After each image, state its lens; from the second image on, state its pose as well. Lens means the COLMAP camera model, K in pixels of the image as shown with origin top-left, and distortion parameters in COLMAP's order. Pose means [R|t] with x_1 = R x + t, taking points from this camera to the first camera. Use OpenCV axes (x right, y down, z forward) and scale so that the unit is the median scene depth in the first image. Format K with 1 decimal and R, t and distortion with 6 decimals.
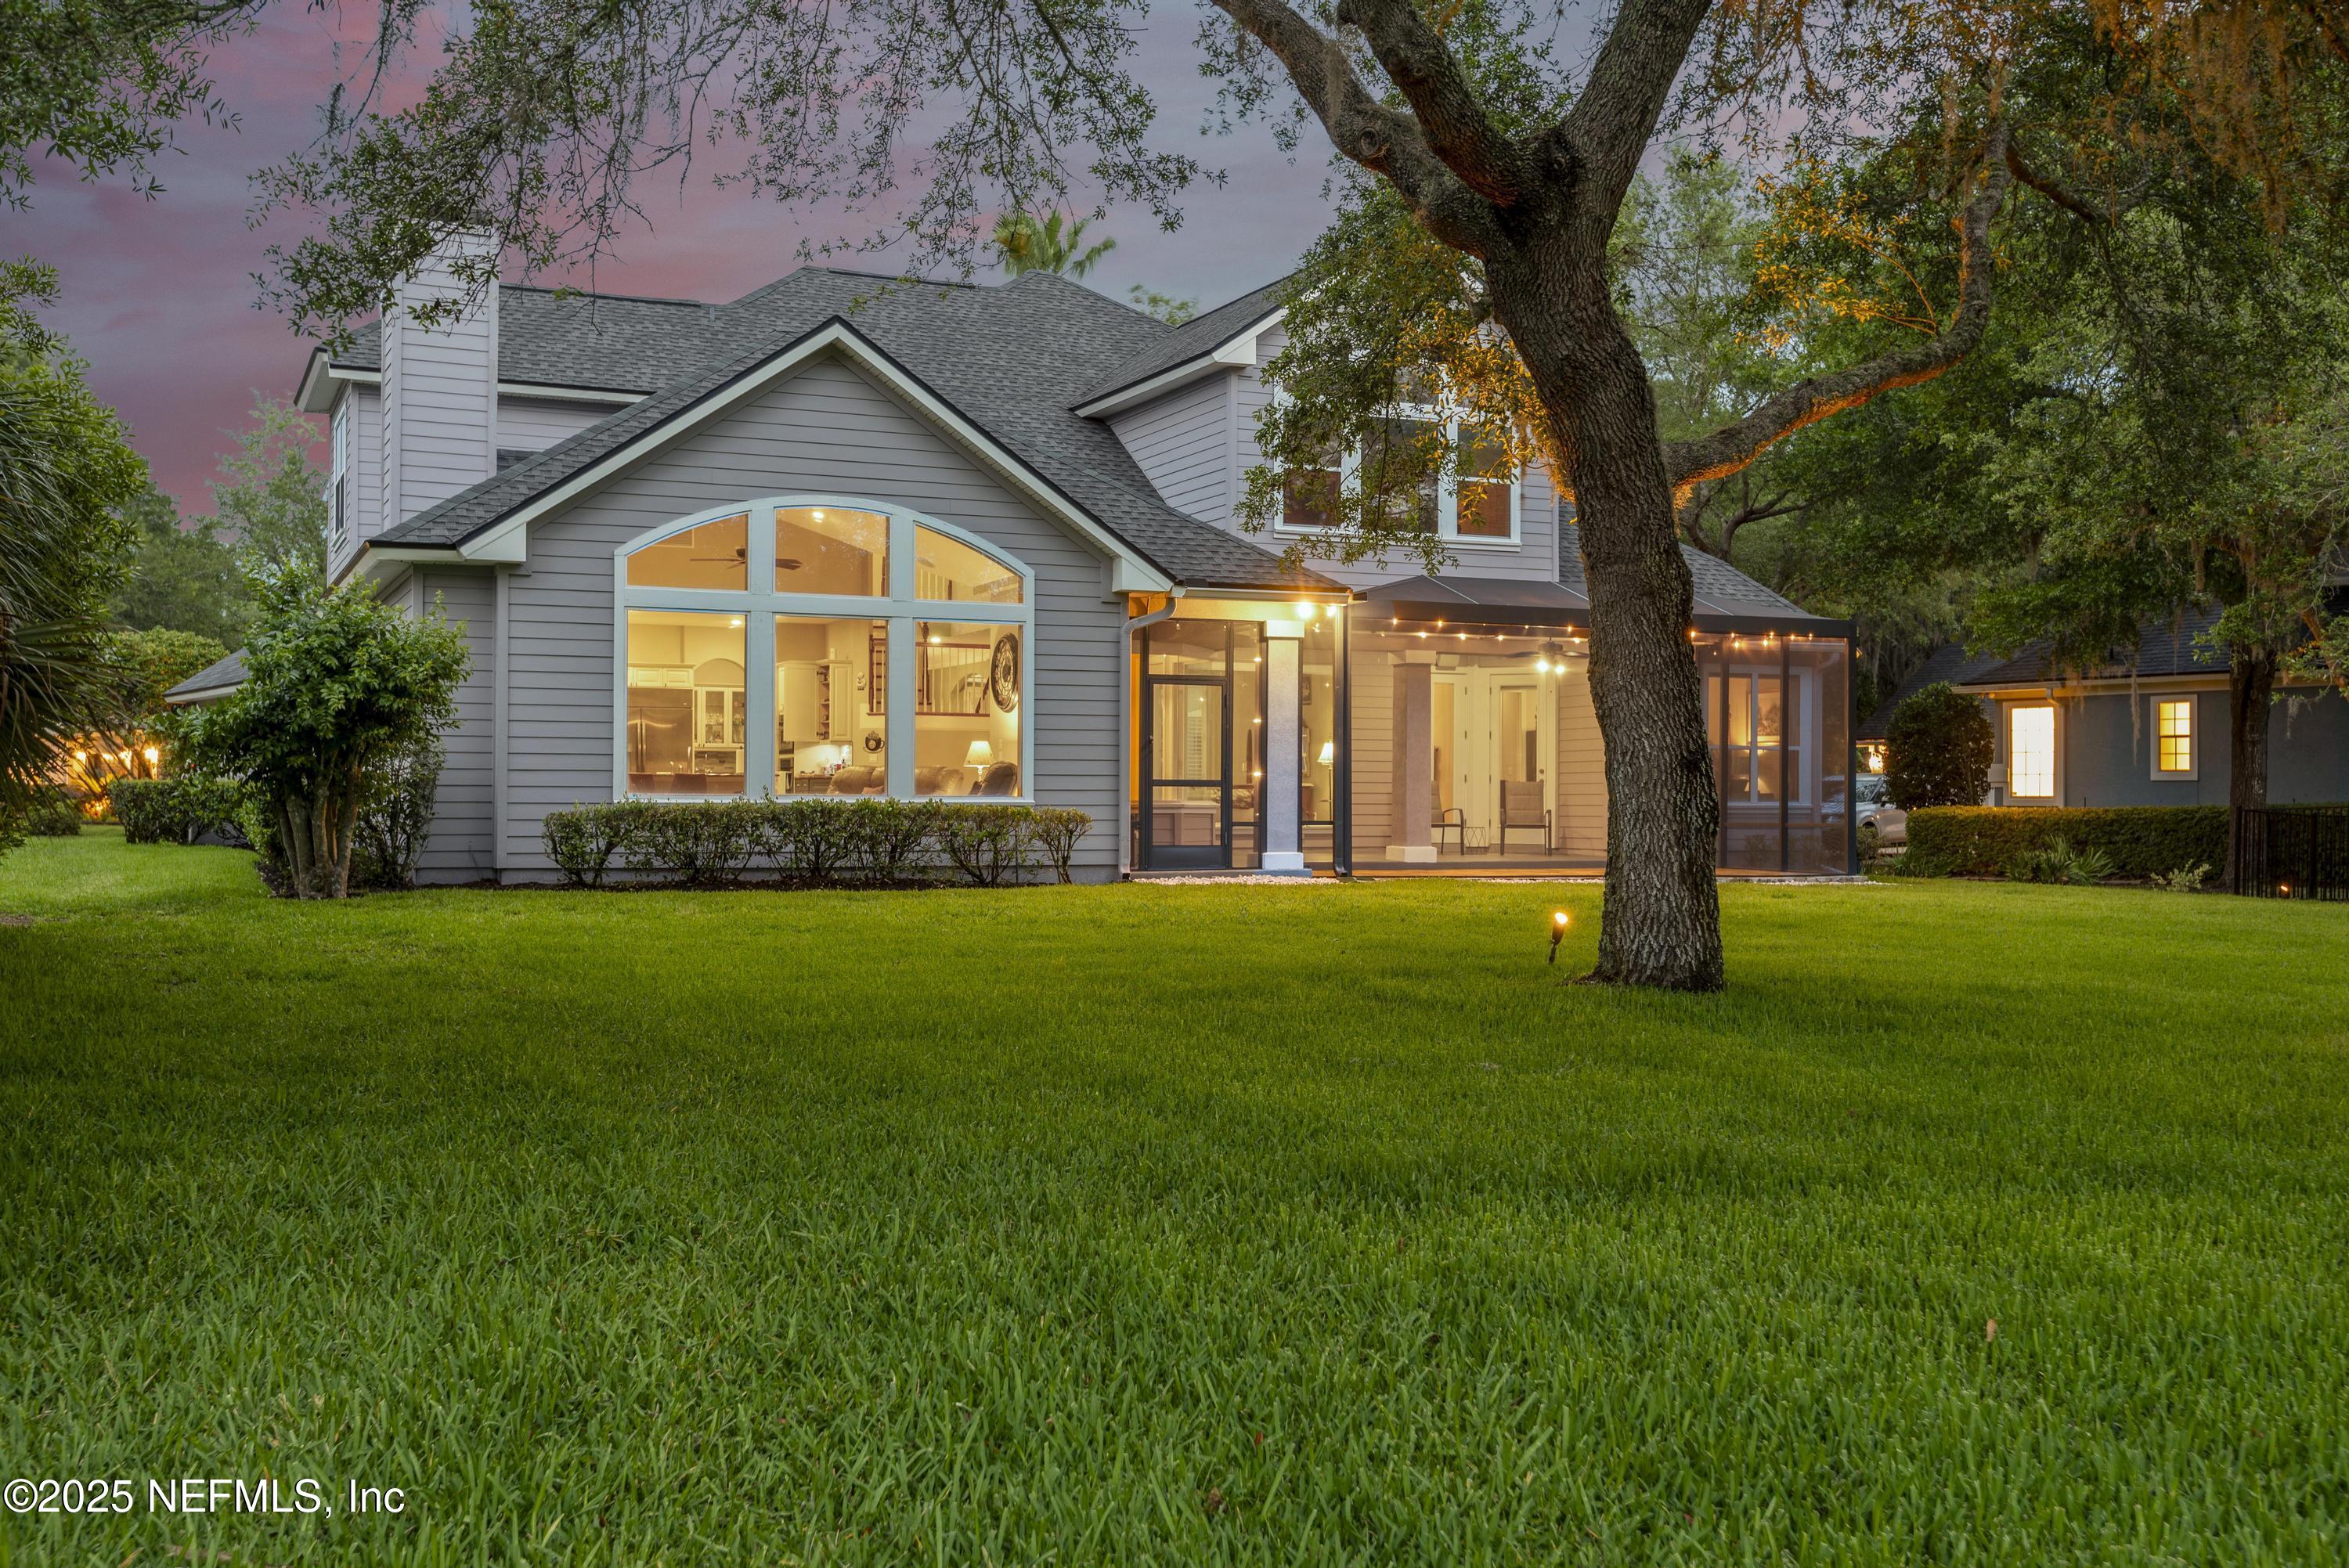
lens RADIAL K [[2276.3, 0, 1173.5], [0, 2276.3, 780.5], [0, 0, 1]] dist [-0.009439, 0.000000]
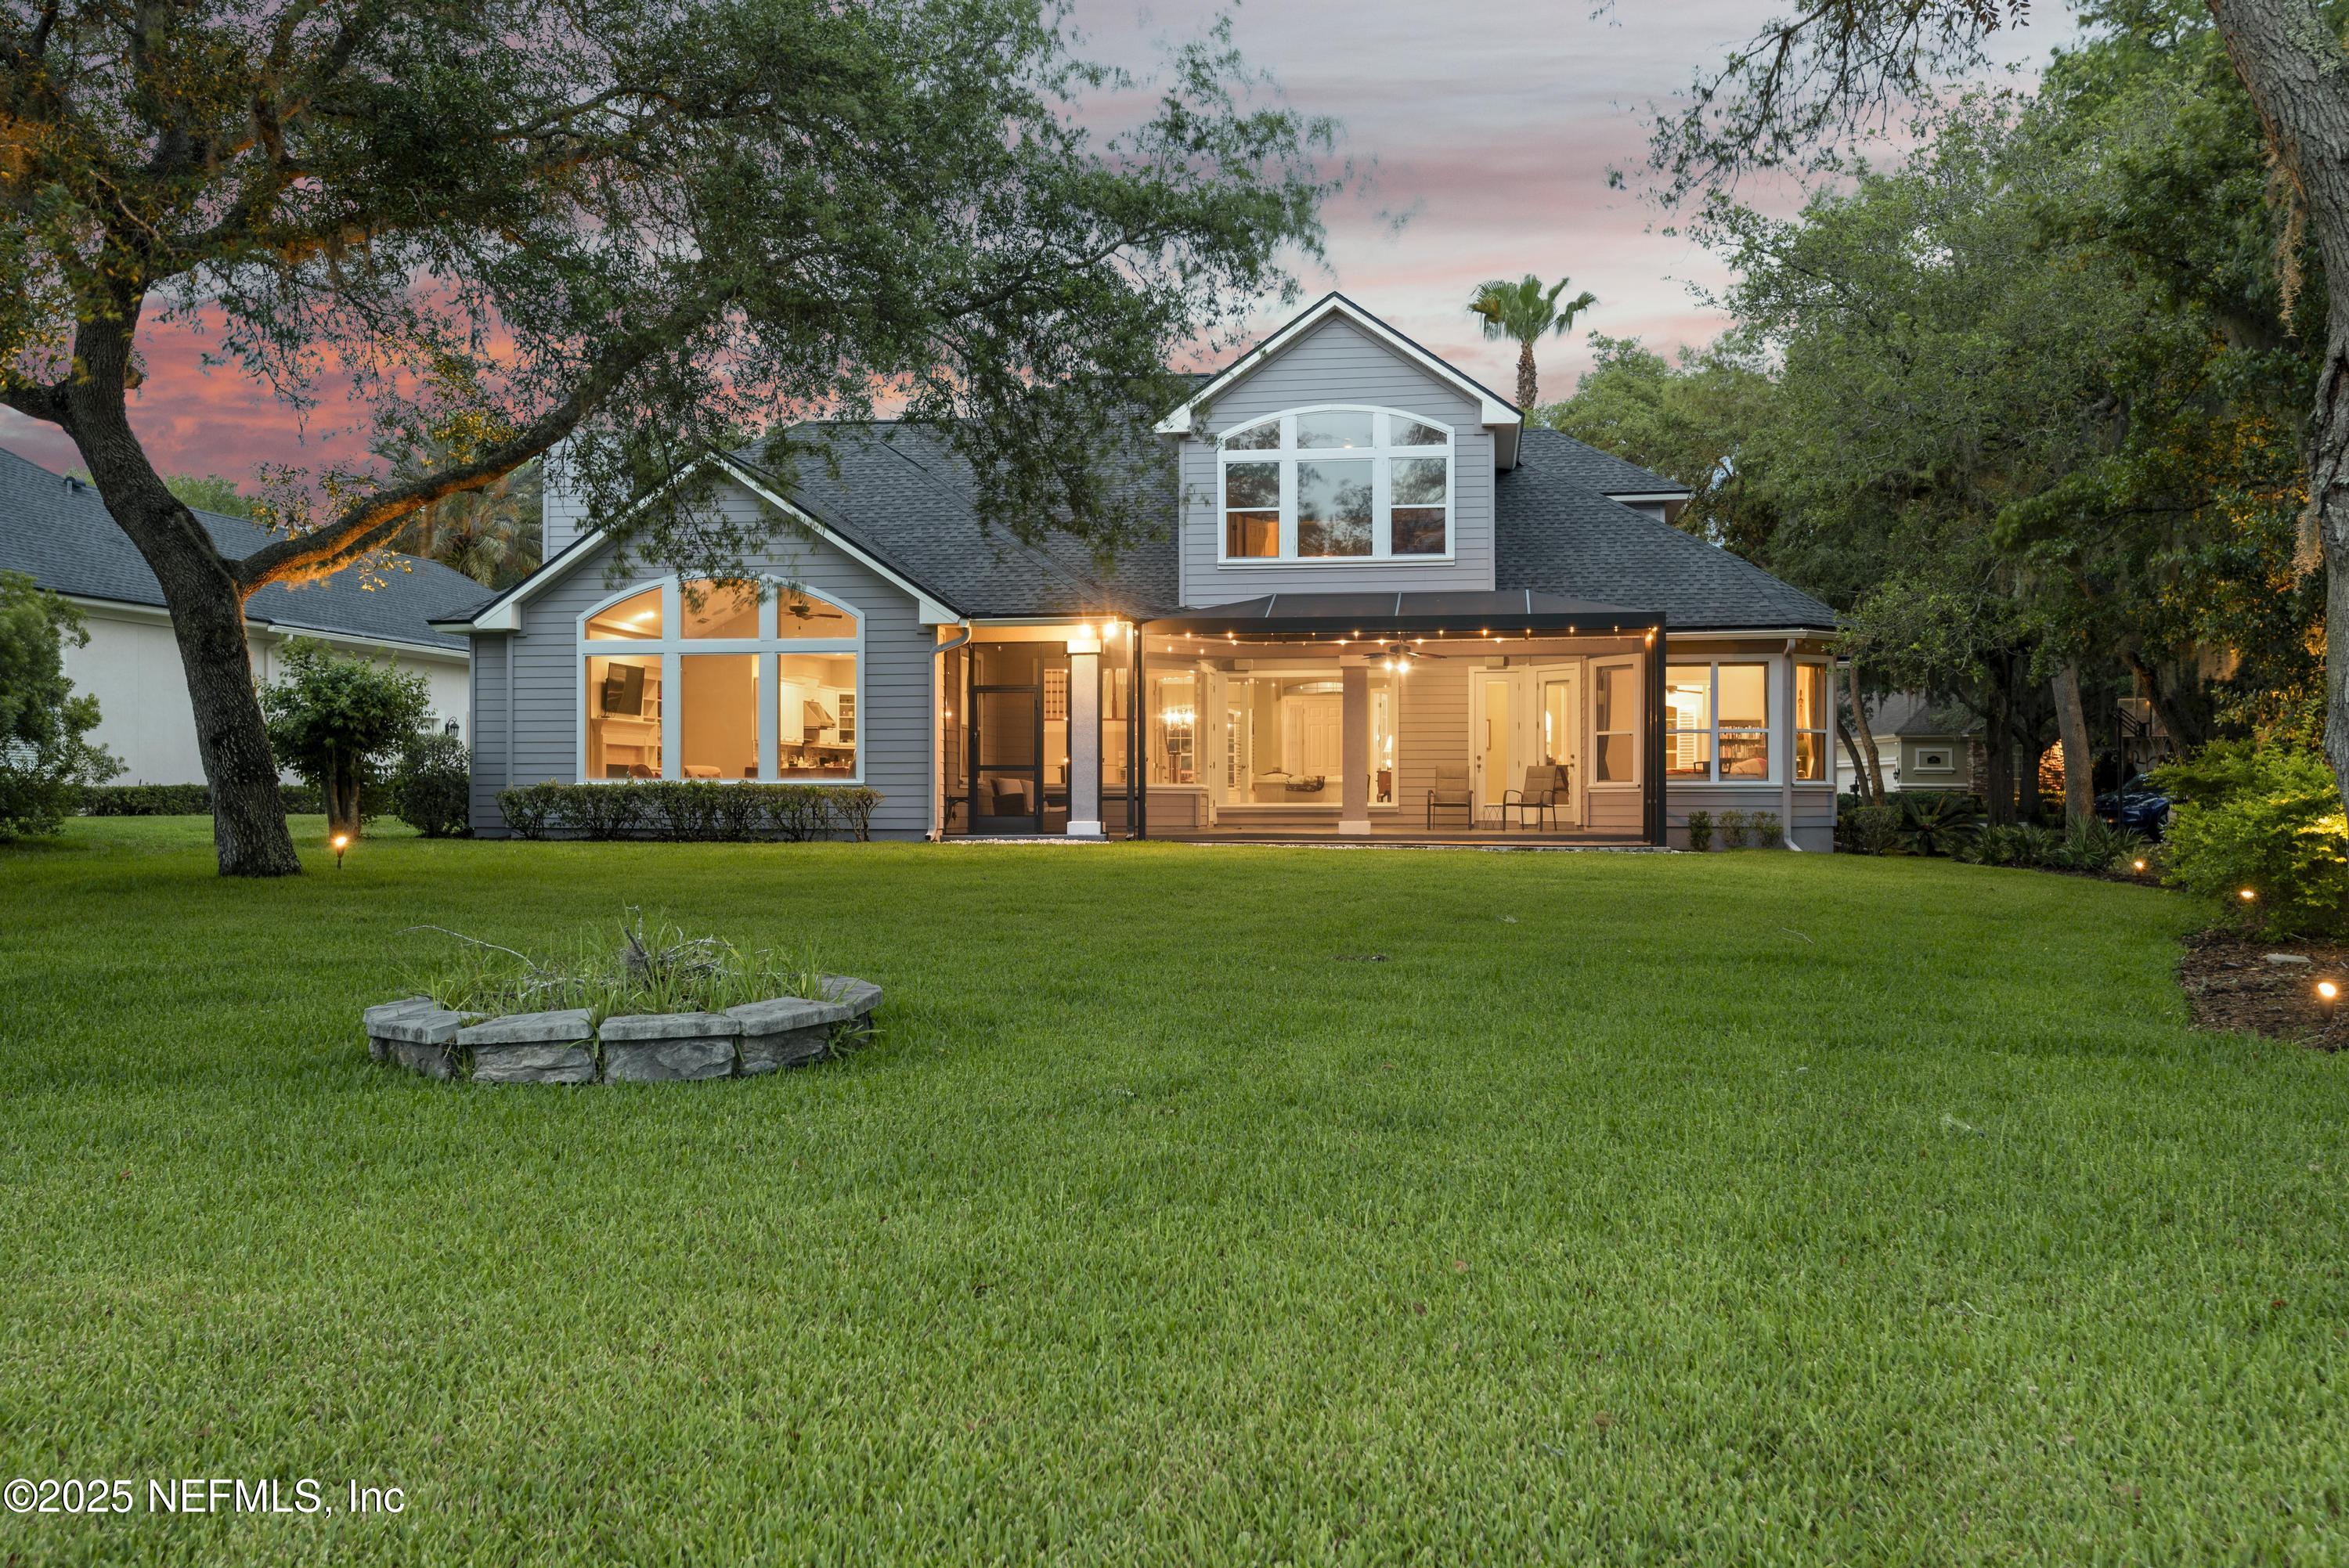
lens RADIAL K [[2093.0, 0, 1178.5], [0, 2093.0, 773.6], [0, 0, 1]] dist [0.011815, -0.016568]
pose [[0.838831, -0.011814, -0.544264, 0.742235], [0.007645, 0.999922, -0.009922, 0.017169], [0.544339, 0.004162, 0.838855, 0.043597]]
